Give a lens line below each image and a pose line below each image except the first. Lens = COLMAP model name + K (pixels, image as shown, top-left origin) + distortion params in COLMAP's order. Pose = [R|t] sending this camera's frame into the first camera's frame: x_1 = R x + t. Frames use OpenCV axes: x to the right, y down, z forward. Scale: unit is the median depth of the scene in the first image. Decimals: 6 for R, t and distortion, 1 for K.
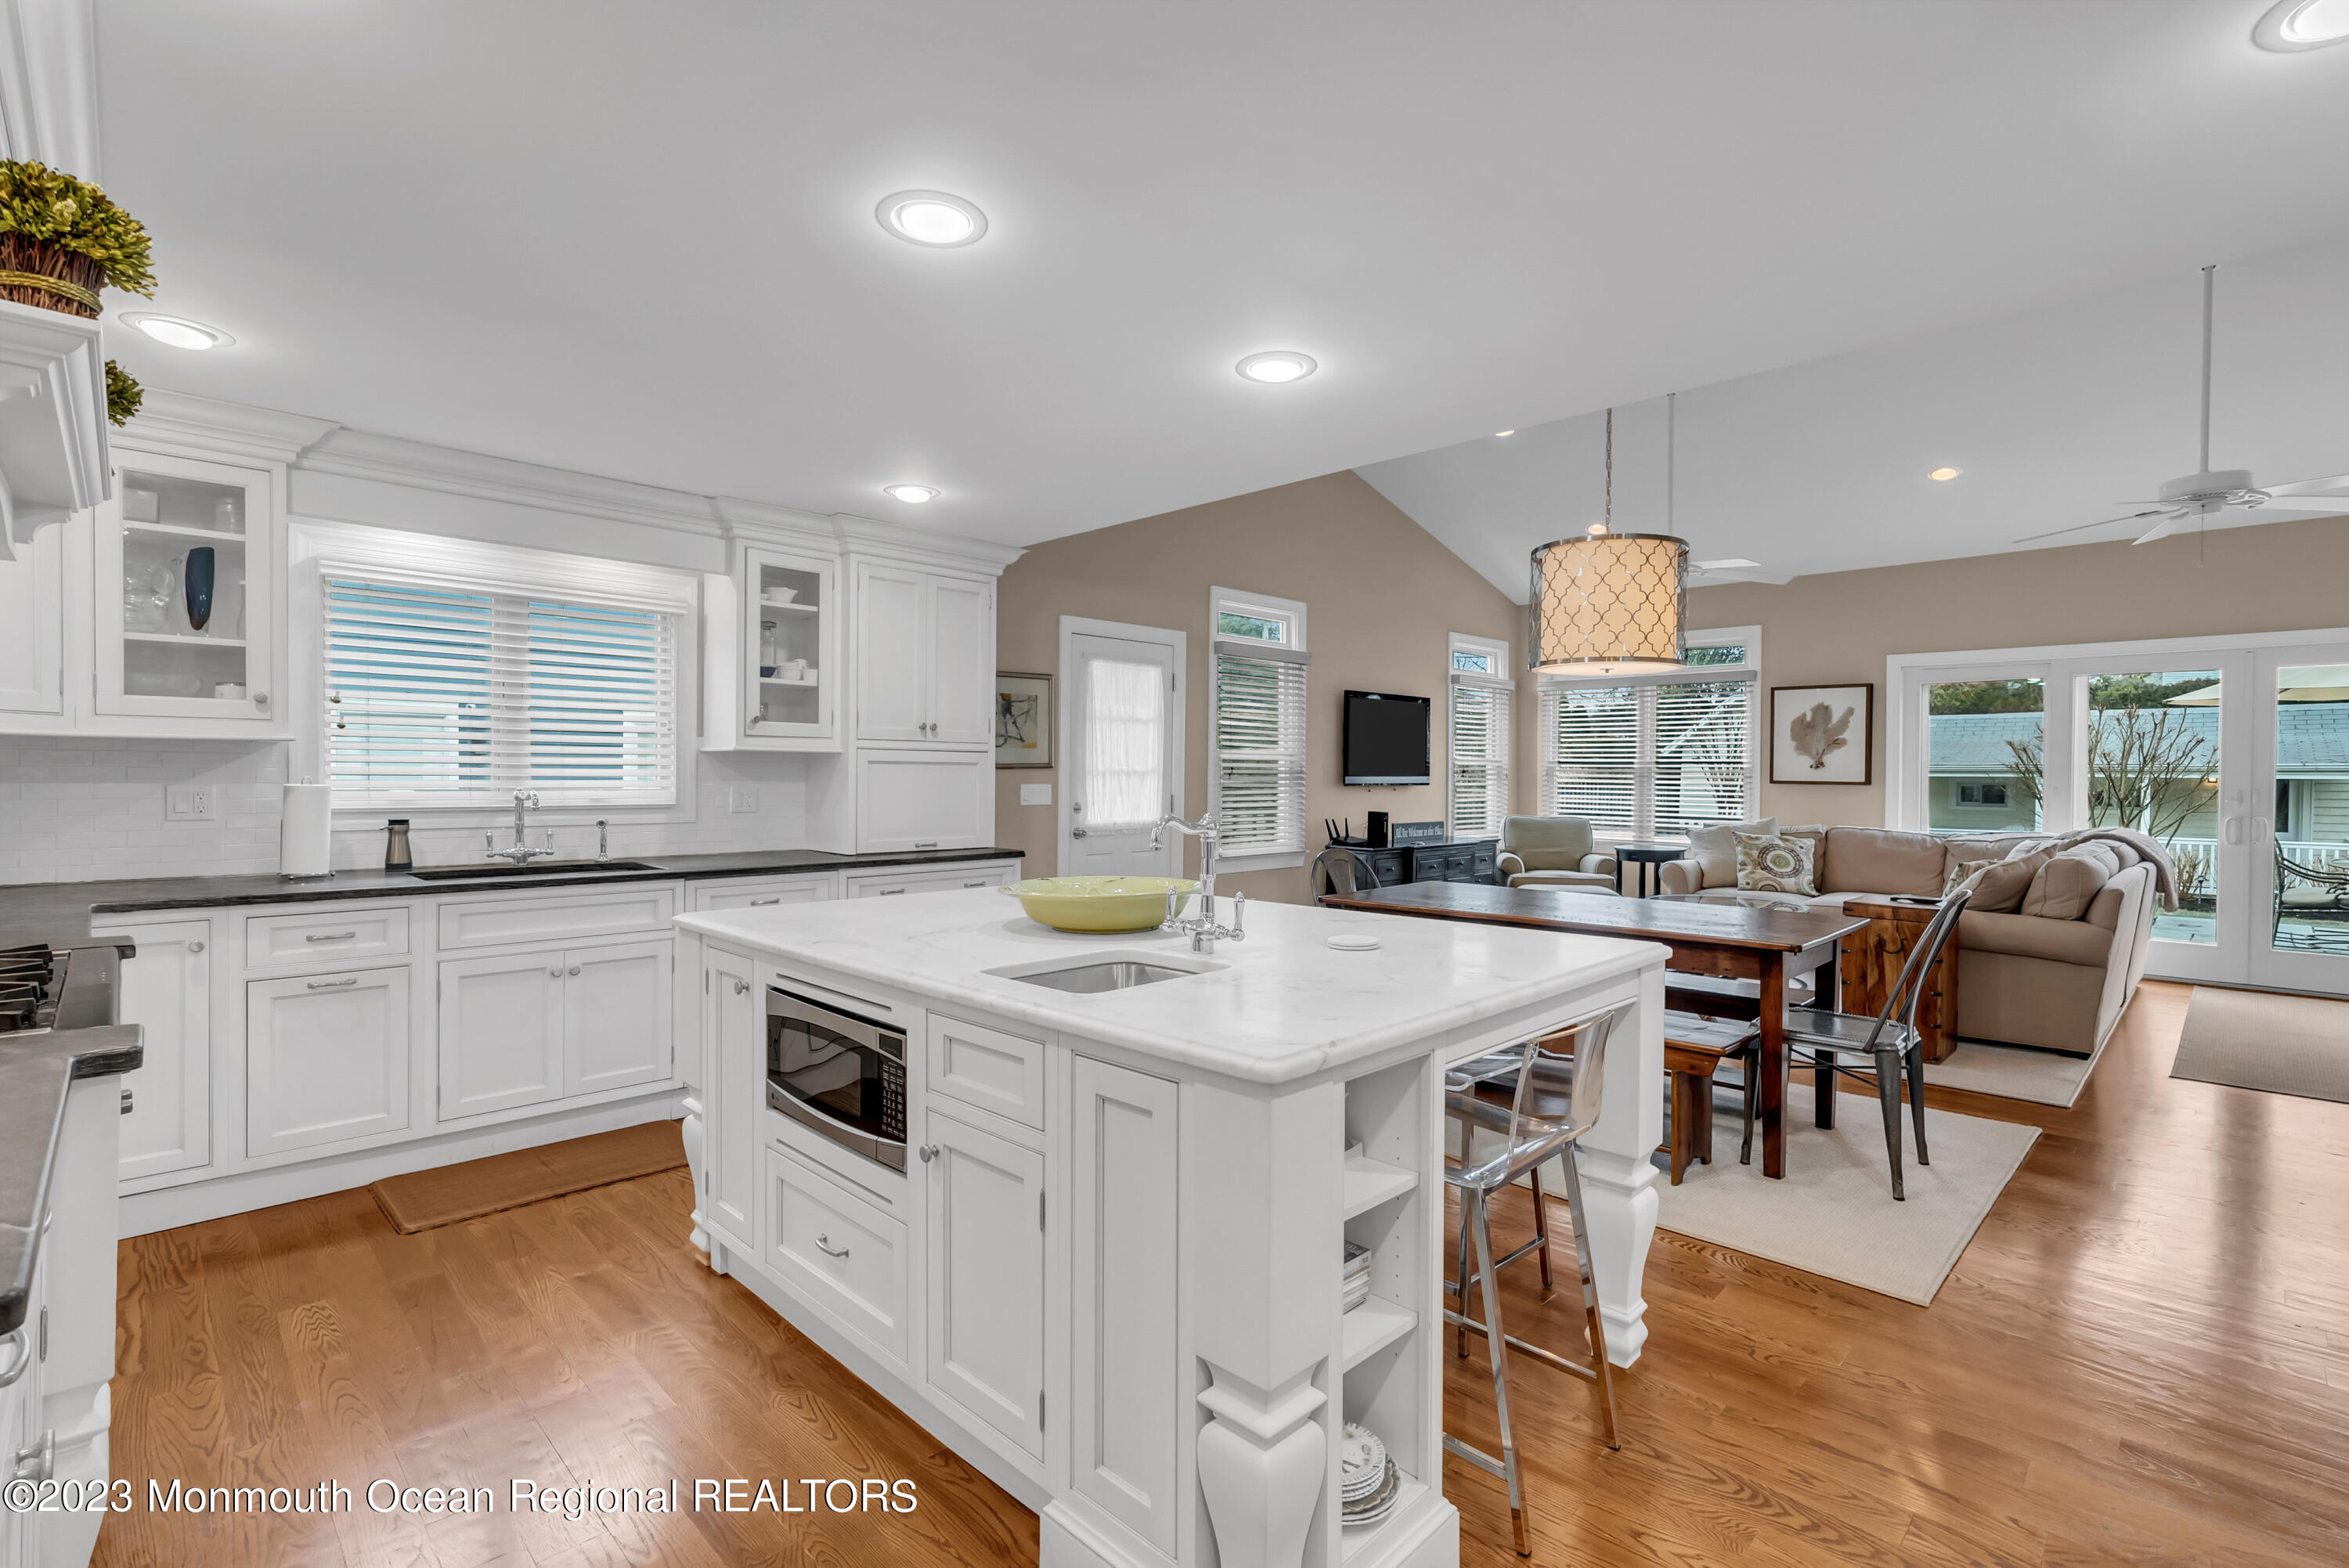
lens RADIAL K [[1073.8, 0, 1168.8], [0, 1073.8, 788.0], [0, 0, 1]] dist [0.001080, 0.000174]
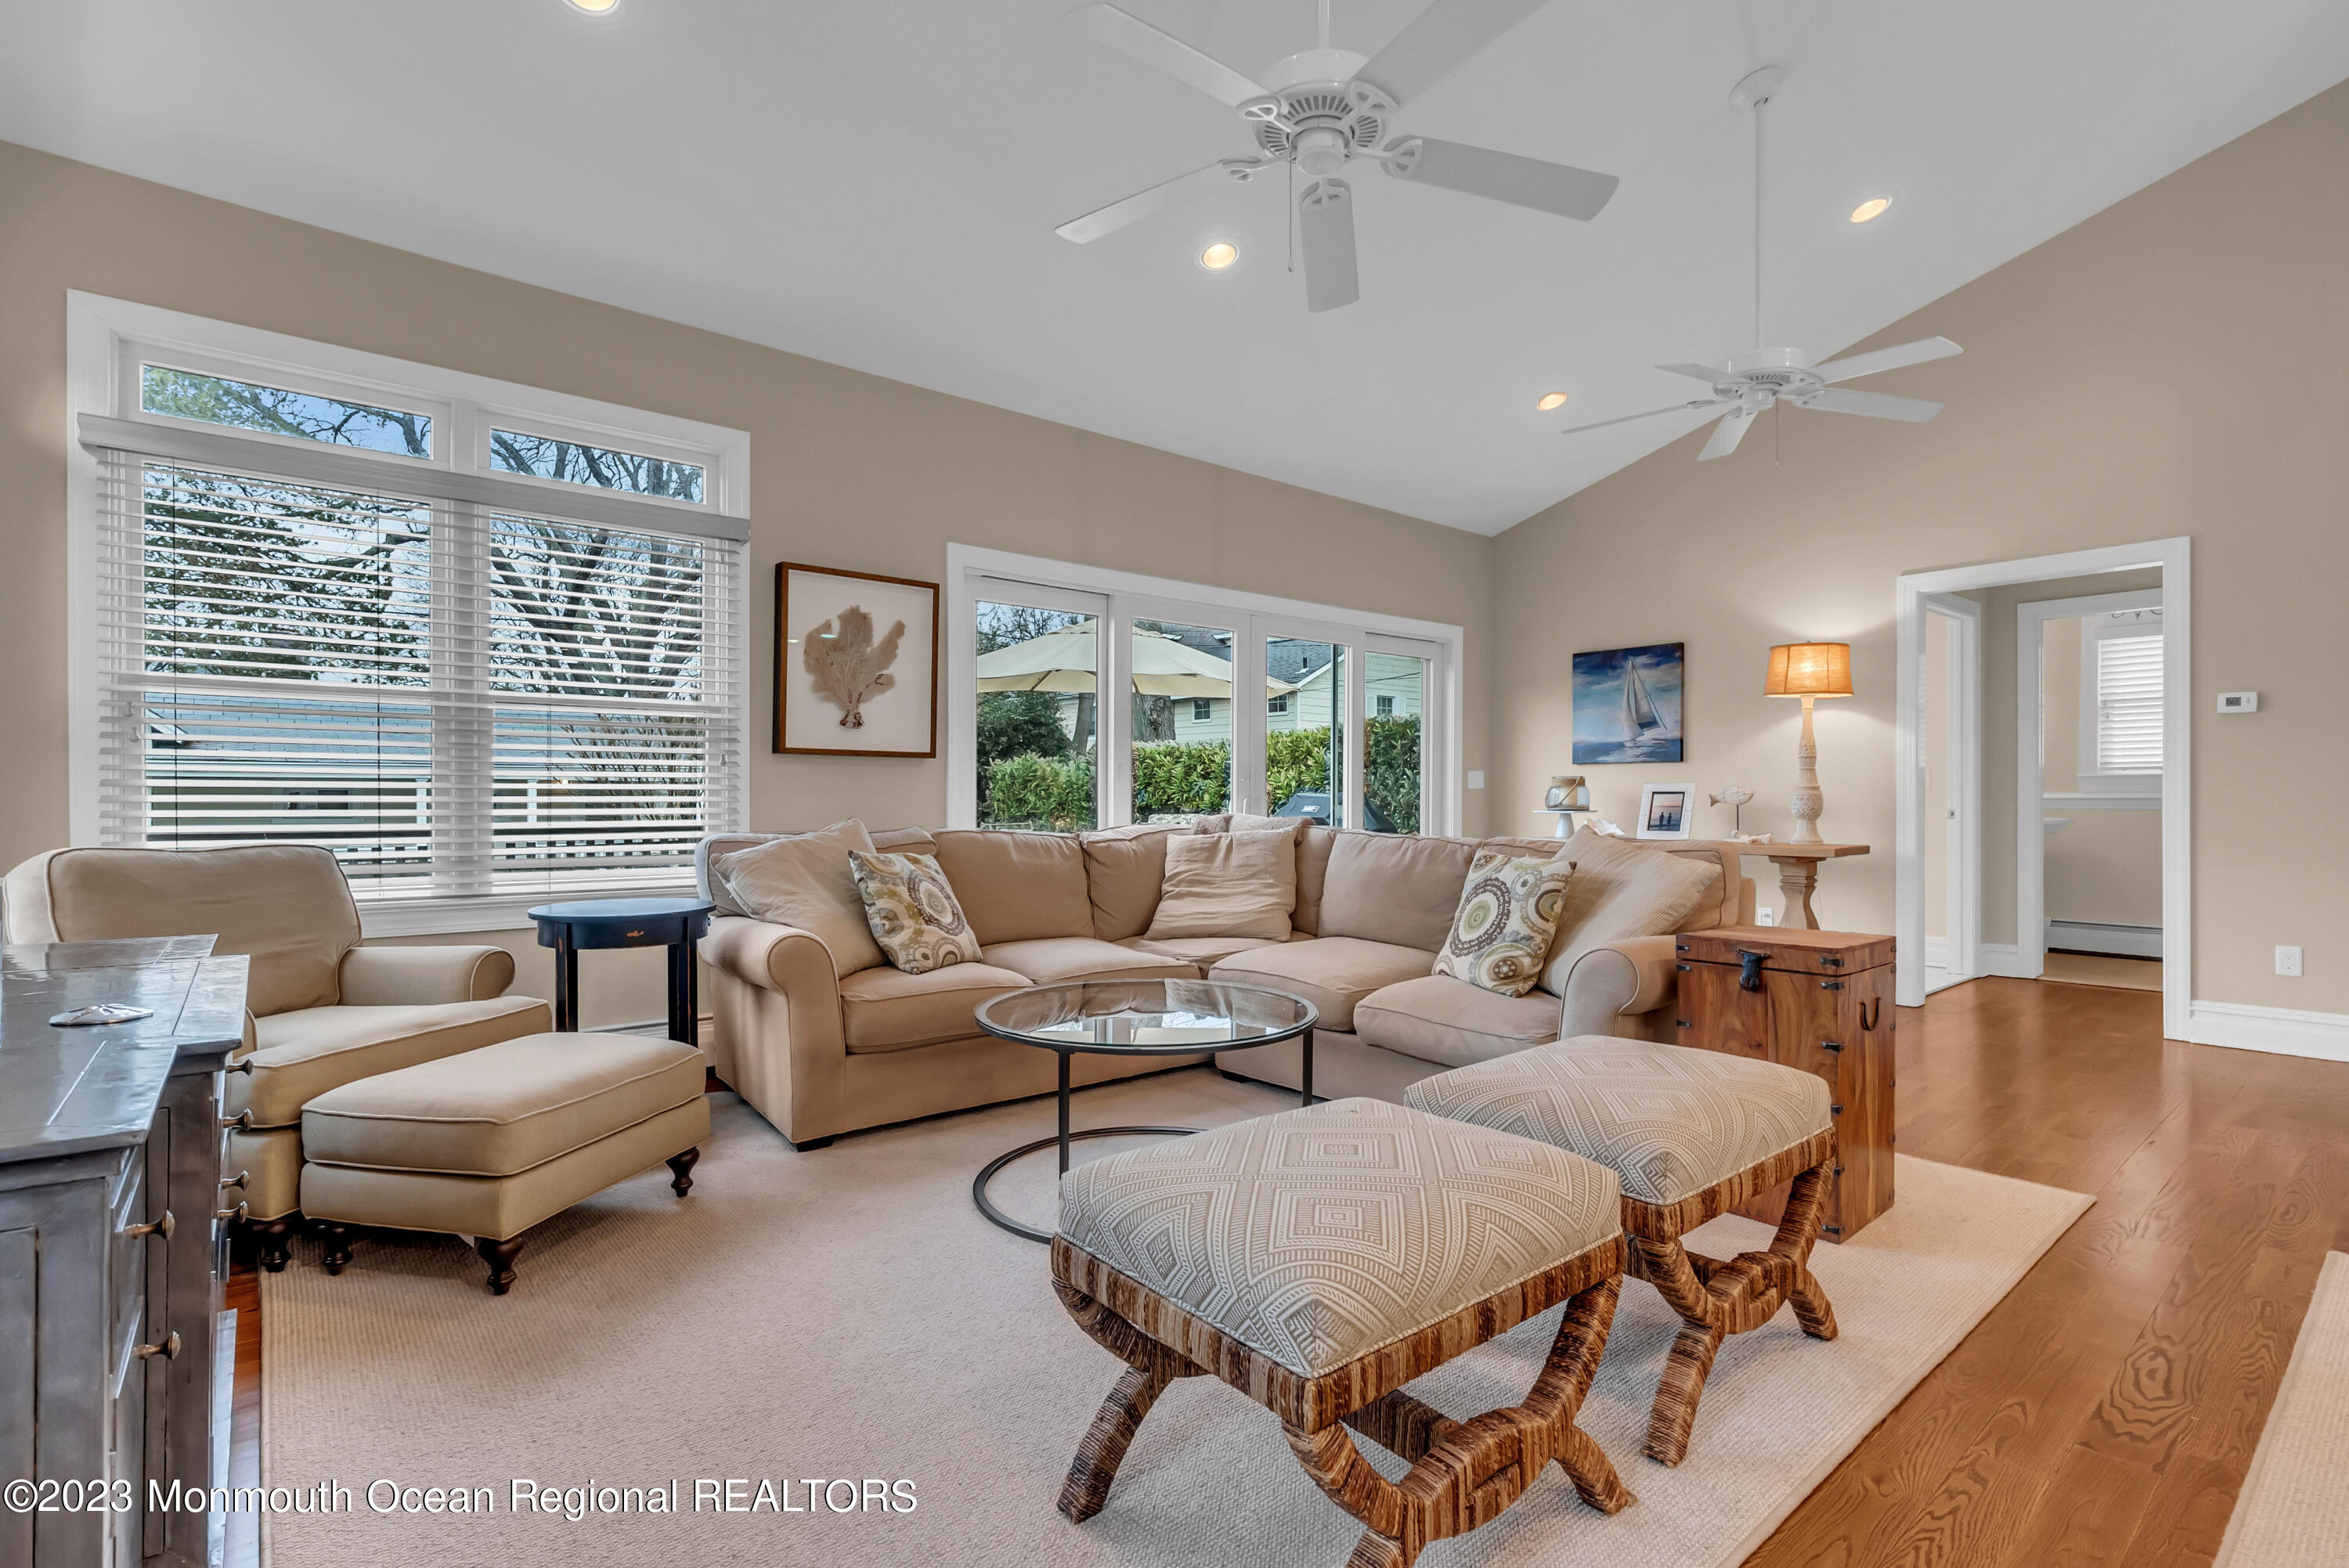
lens RADIAL K [[1073.8, 0, 1168.8], [0, 1073.8, 782.4], [0, 0, 1]] dist [0.001080, 0.000174]
pose [[0.088759, -0.001755, 0.996052, 0.078573], [0.007053, 0.999974, 0.001134, 0.010348], [-0.996028, 0.006925, 0.088769, 0.800964]]
